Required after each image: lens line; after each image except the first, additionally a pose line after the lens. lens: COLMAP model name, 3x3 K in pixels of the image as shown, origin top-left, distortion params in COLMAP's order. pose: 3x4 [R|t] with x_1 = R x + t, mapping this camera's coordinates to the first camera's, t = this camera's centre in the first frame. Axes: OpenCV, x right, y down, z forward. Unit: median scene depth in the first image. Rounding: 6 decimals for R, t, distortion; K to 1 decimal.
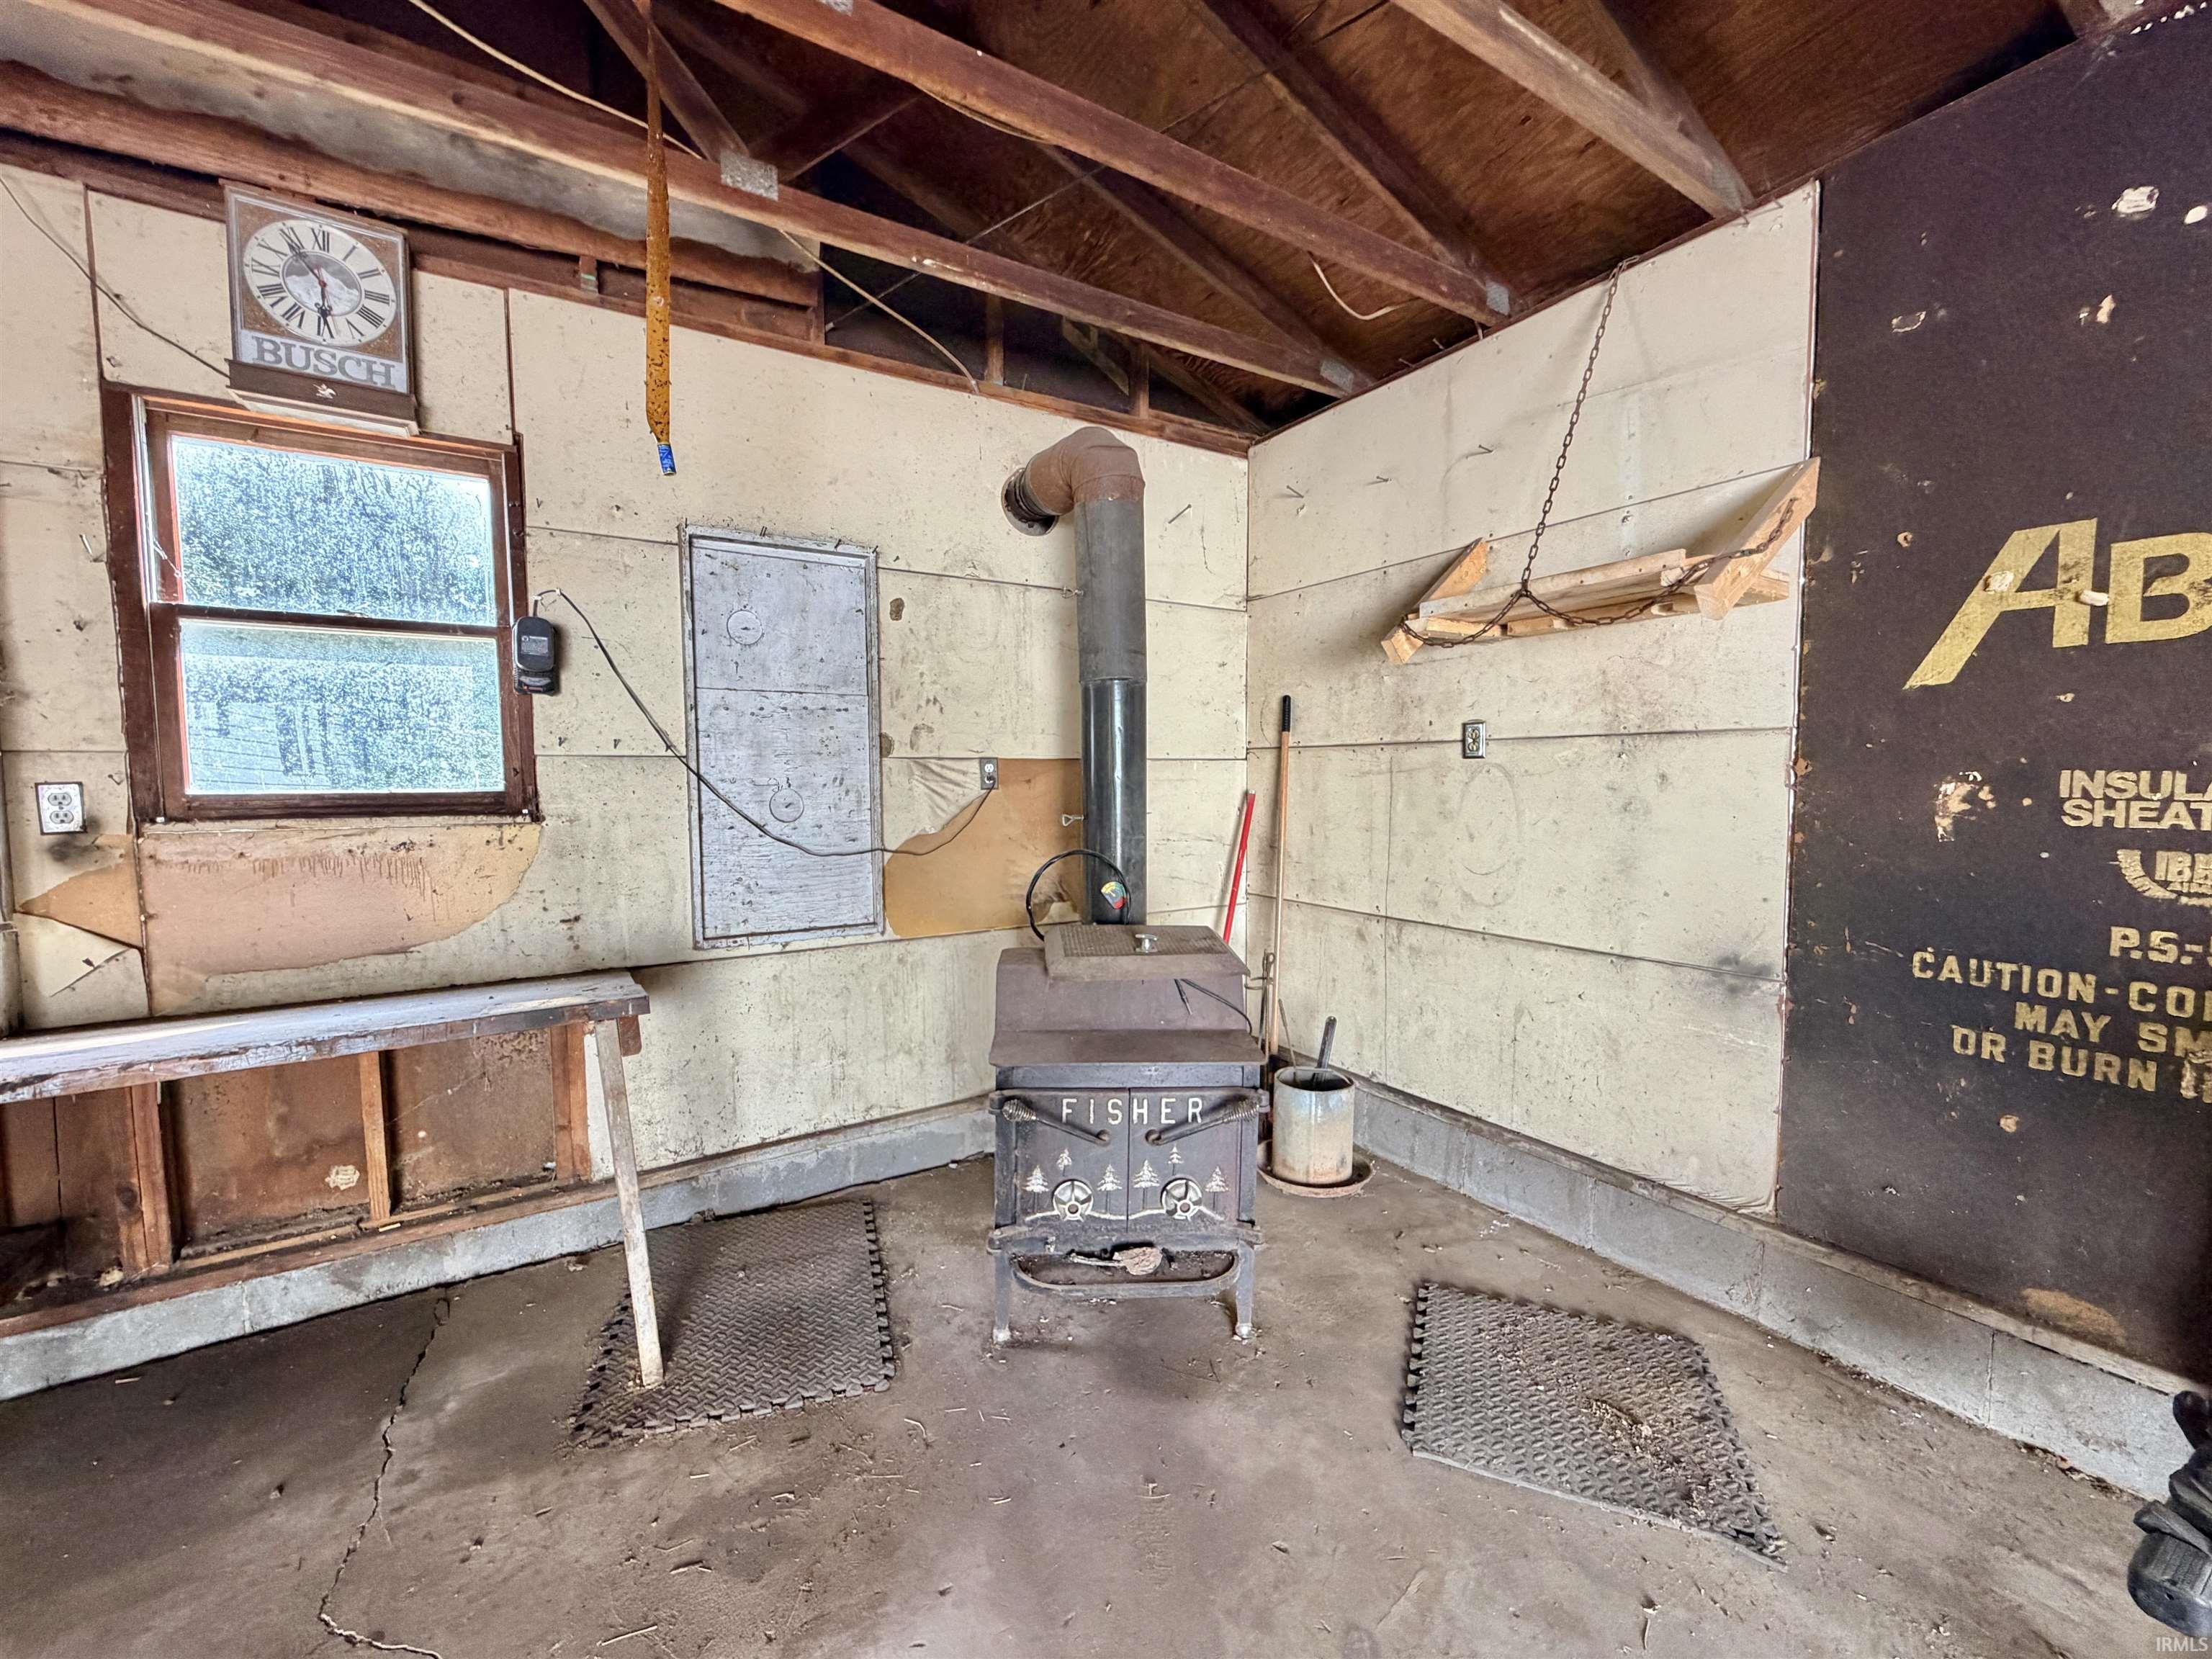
lens RADIAL K [[880.0, 0, 1105.2], [0, 880.0, 835.3], [0, 0, 1]] dist [0.001349, -0.001017]
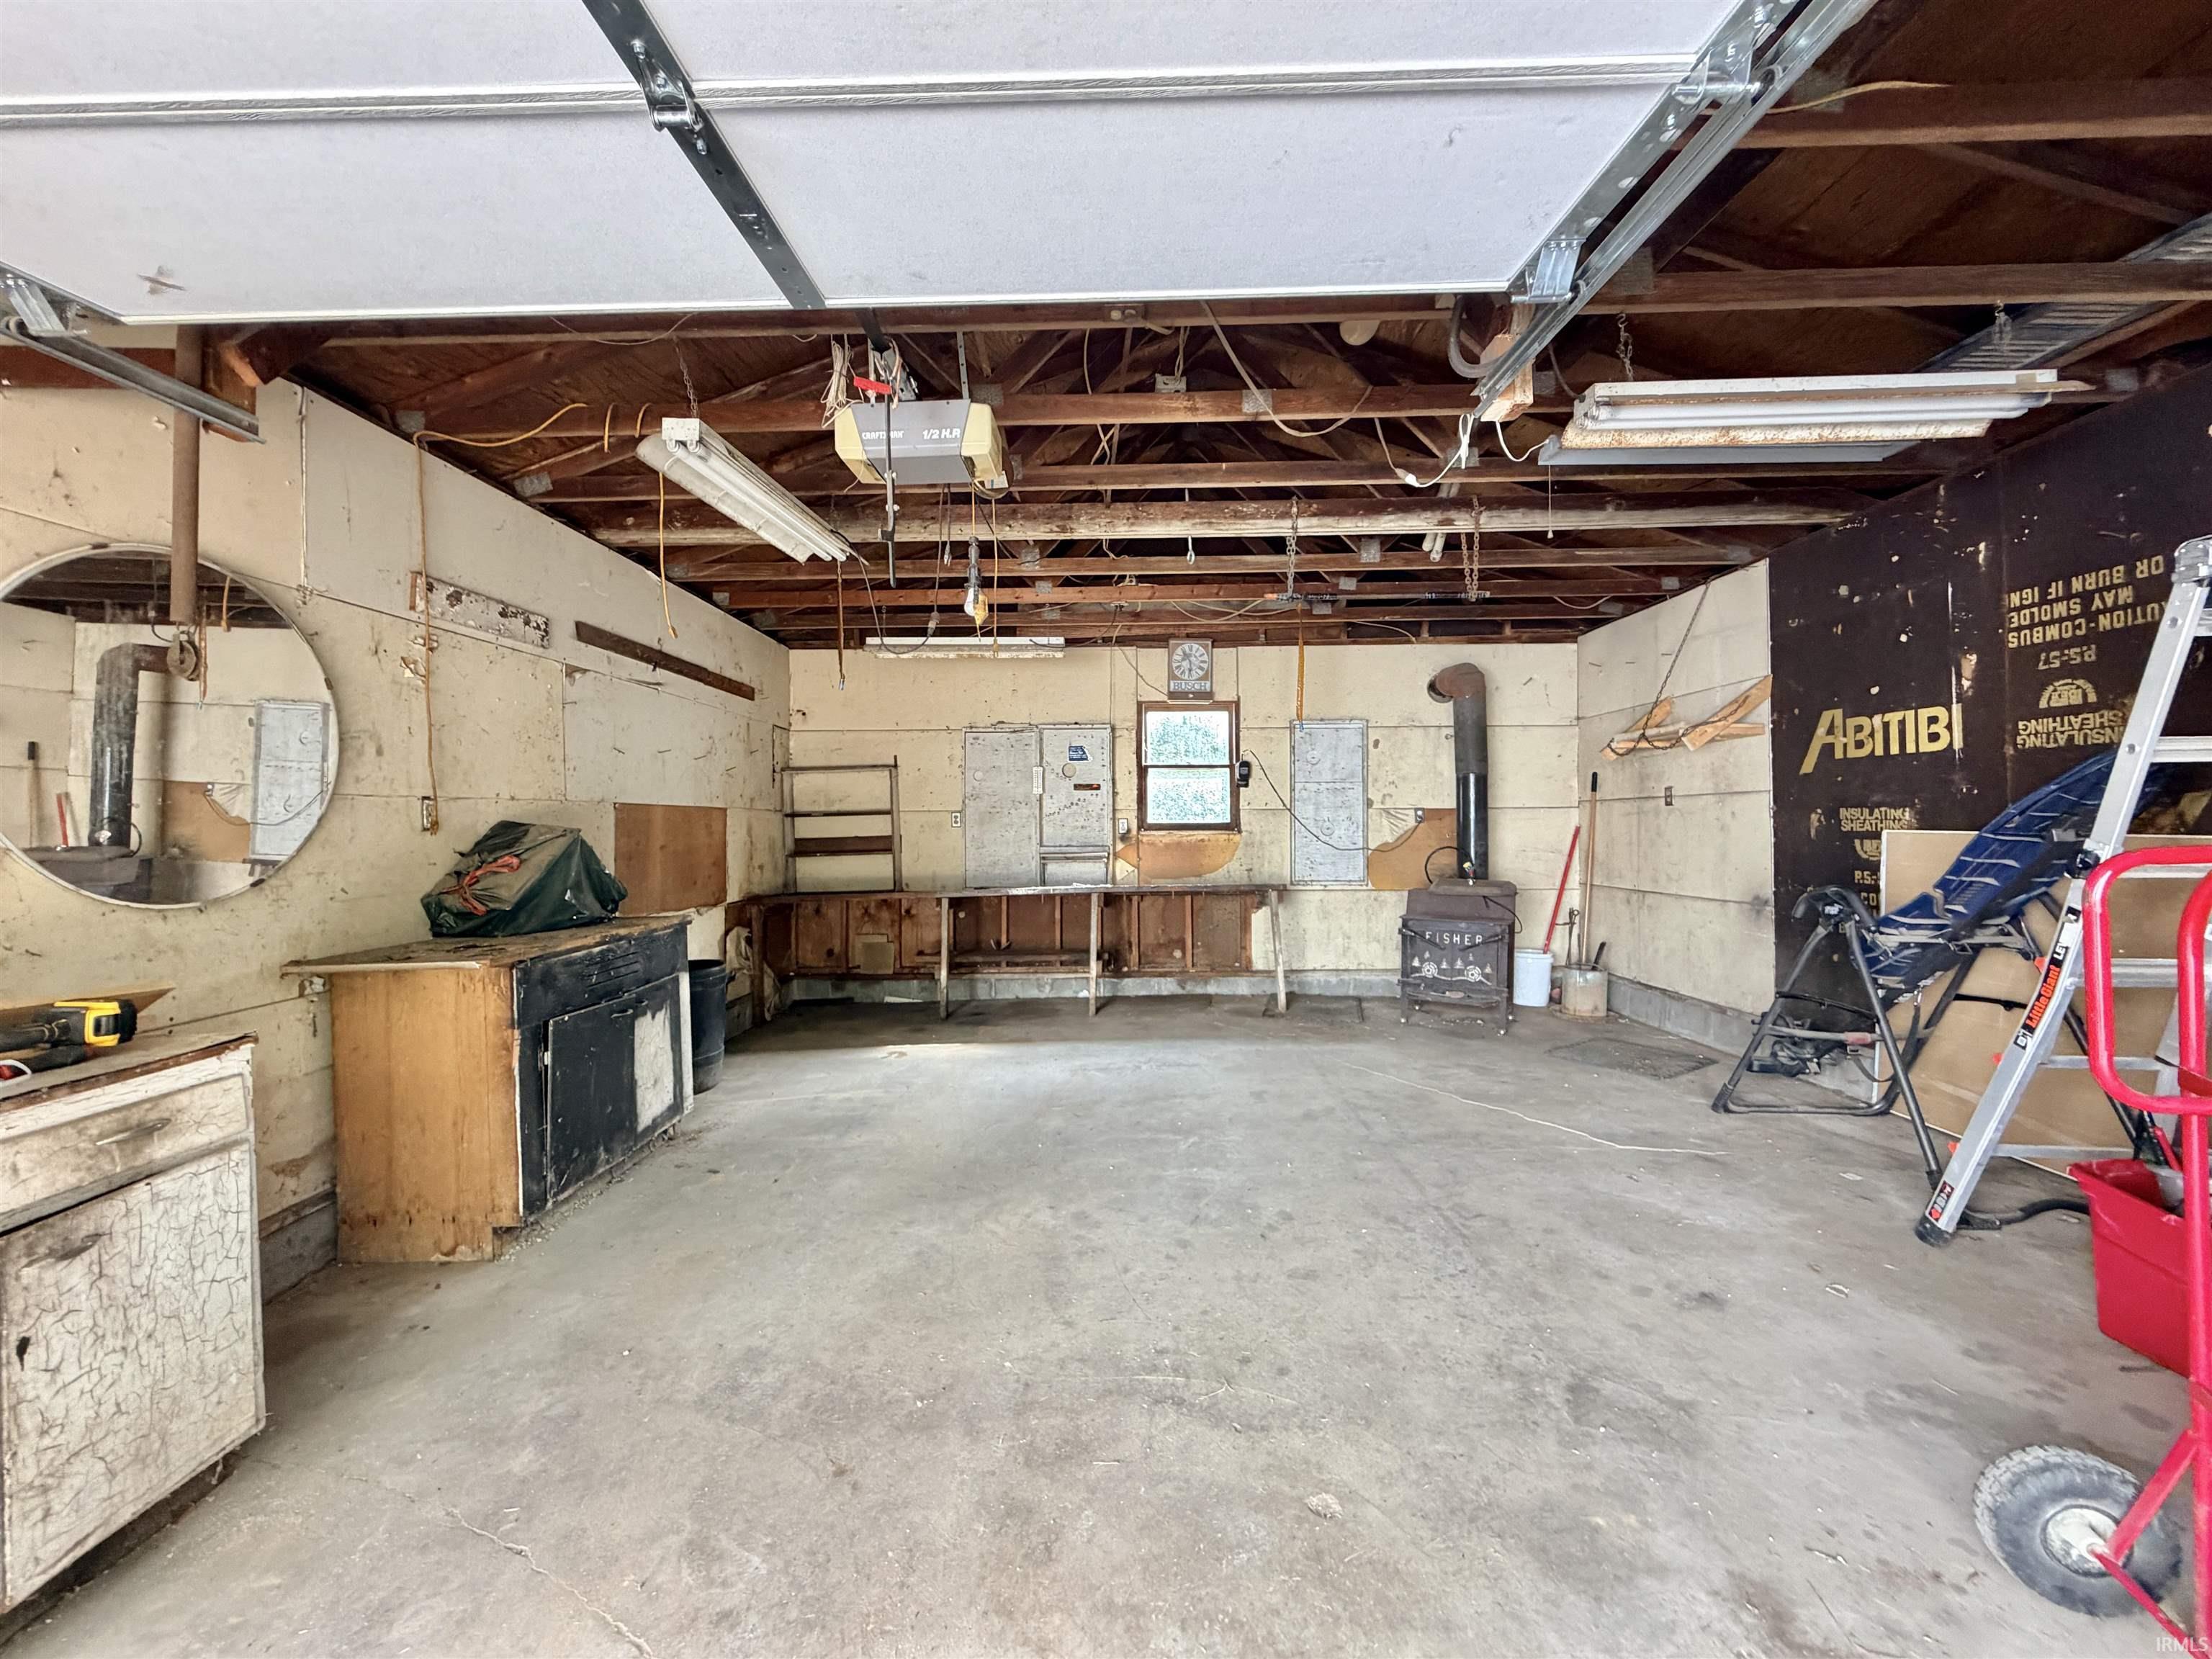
lens RADIAL K [[880.0, 0, 1103.5], [0, 880.0, 829.8], [0, 0, 1]] dist [0.001349, -0.001017]
pose [[0.839006, 0.001474, -0.544120, 0.504937], [-0.036623, 0.997882, -0.053768, 0.139841], [0.542888, 0.065039, 0.837283, -1.569204]]
